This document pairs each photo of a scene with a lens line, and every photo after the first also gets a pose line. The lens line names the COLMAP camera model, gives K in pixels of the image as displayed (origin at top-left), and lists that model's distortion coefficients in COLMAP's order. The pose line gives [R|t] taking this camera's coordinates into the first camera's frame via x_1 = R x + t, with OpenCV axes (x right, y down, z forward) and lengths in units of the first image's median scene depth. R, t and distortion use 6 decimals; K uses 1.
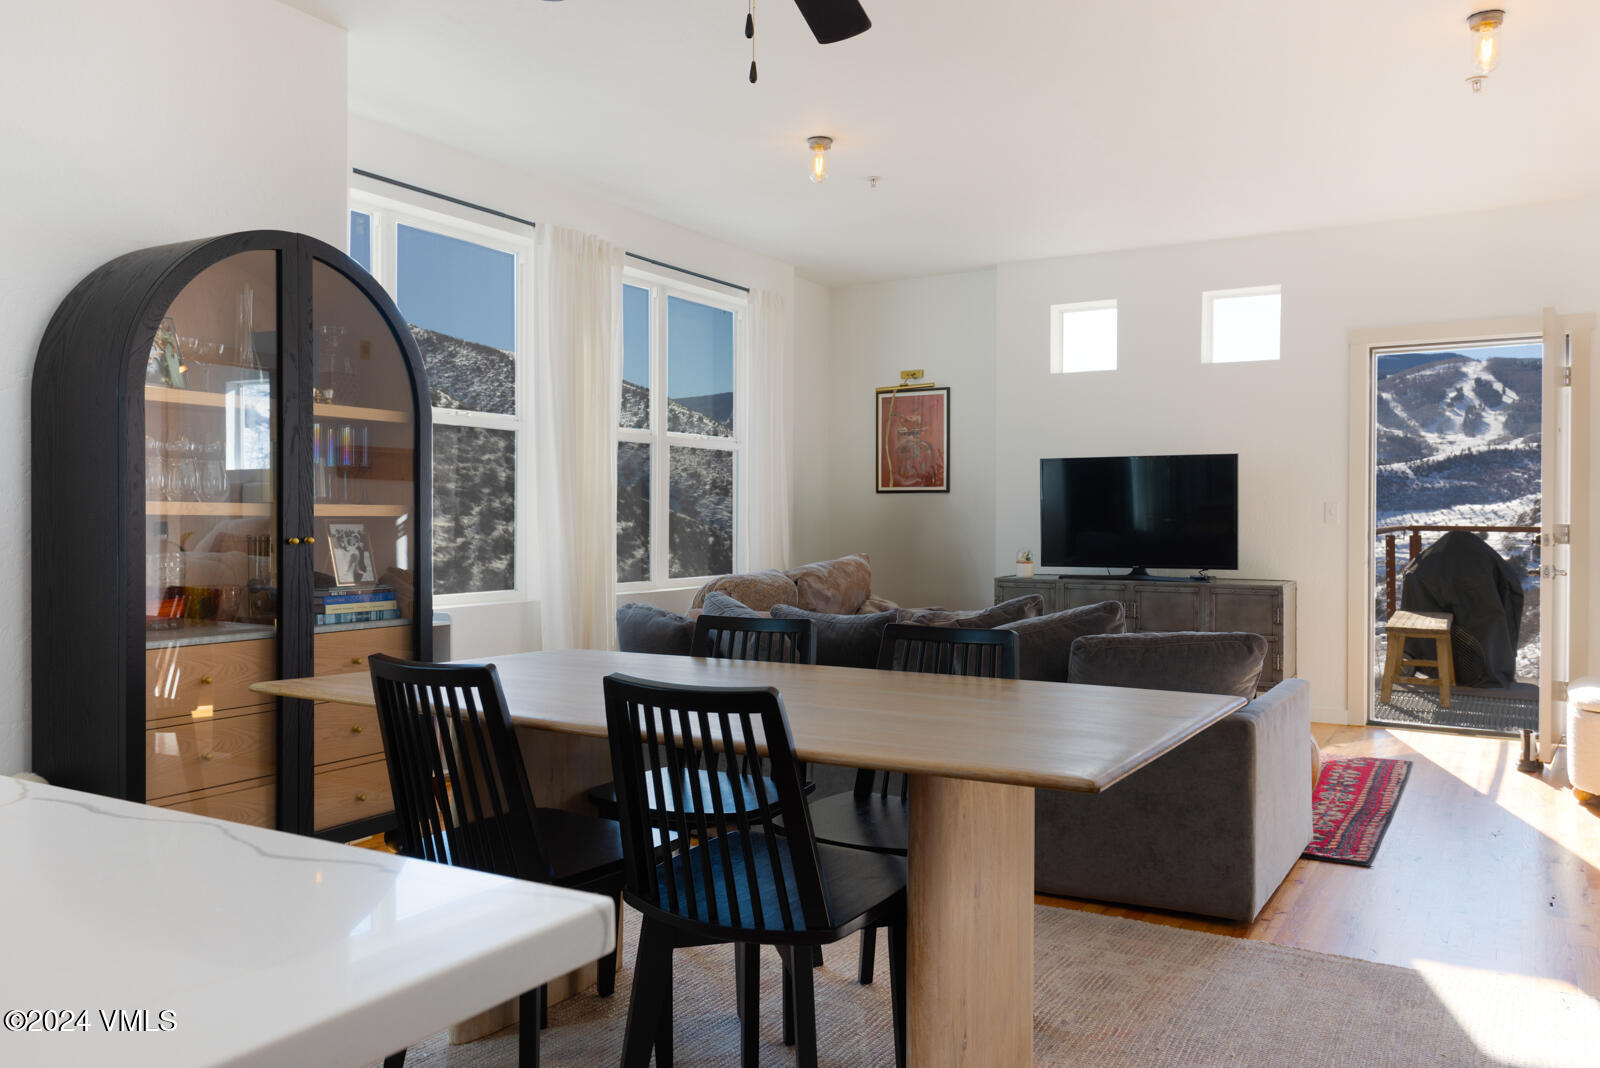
lens RADIAL K [[1261.6, 0, 754.6], [0, 1261.6, 541.9], [0, 0, 1]] dist [0.033396, -0.019214]
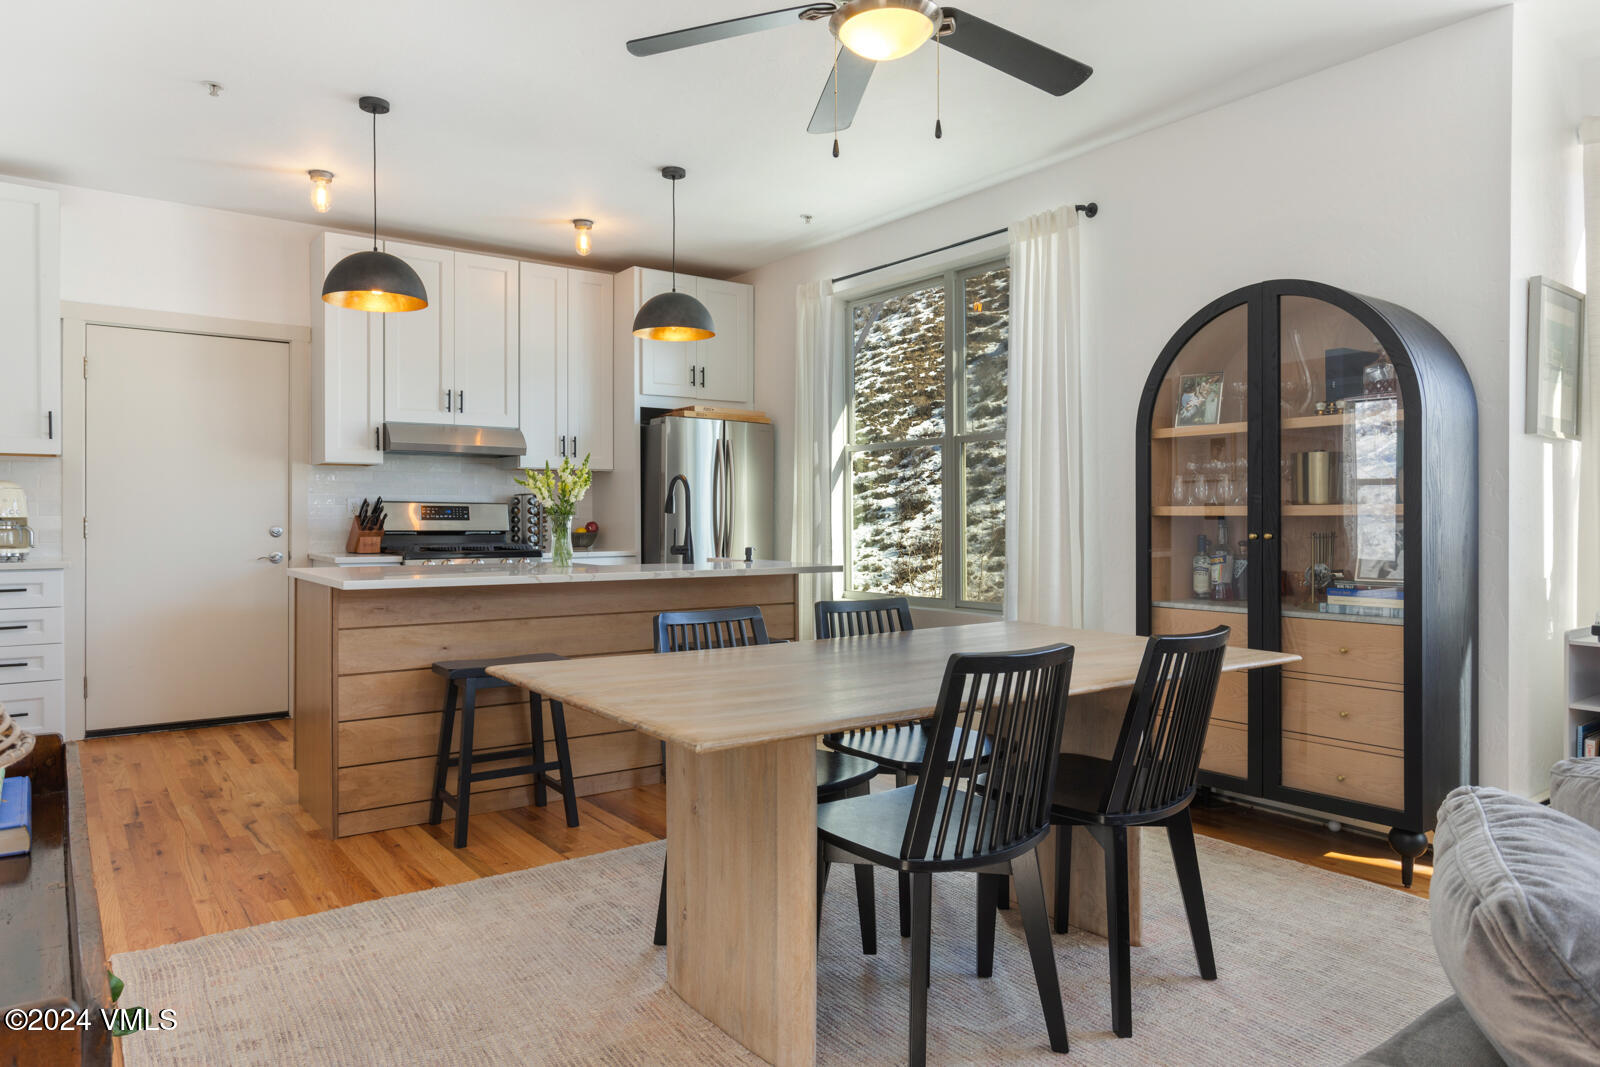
lens RADIAL K [[1028.2, 0, 839.4], [0, 1028.2, 527.9], [0, 0, 1]] dist [-0.004993, 0.013437]
pose [[-0.366053, 0.009753, -0.930543, 0.328251], [-0.012729, 0.999799, 0.015487, -0.008958], [0.930507, 0.017514, -0.365855, 0.458858]]
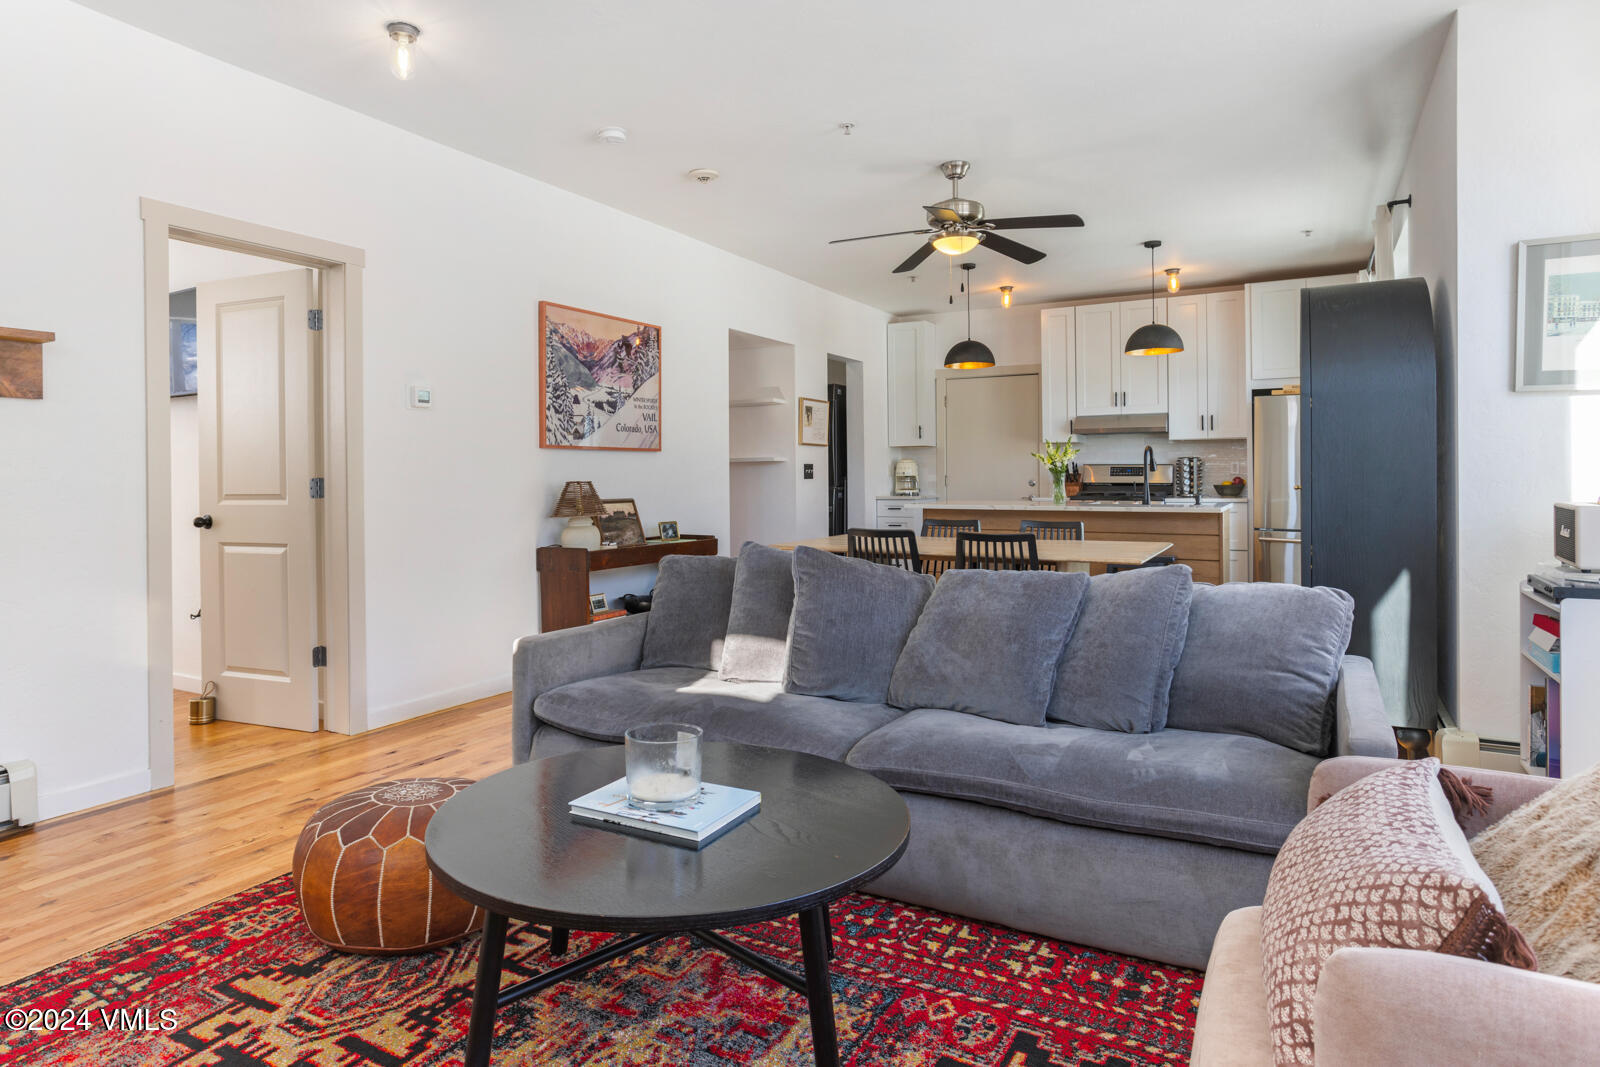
lens RADIAL K [[924.8, 0, 779.3], [0, 924.8, 483.1], [0, 0, 1]] dist [-0.013620, 0.000498]
pose [[-0.998853, 0.008731, -0.047071, 0.151178], [0.007794, 0.999769, 0.020043, -0.016123], [0.047236, 0.019653, -0.998690, 0.981843]]
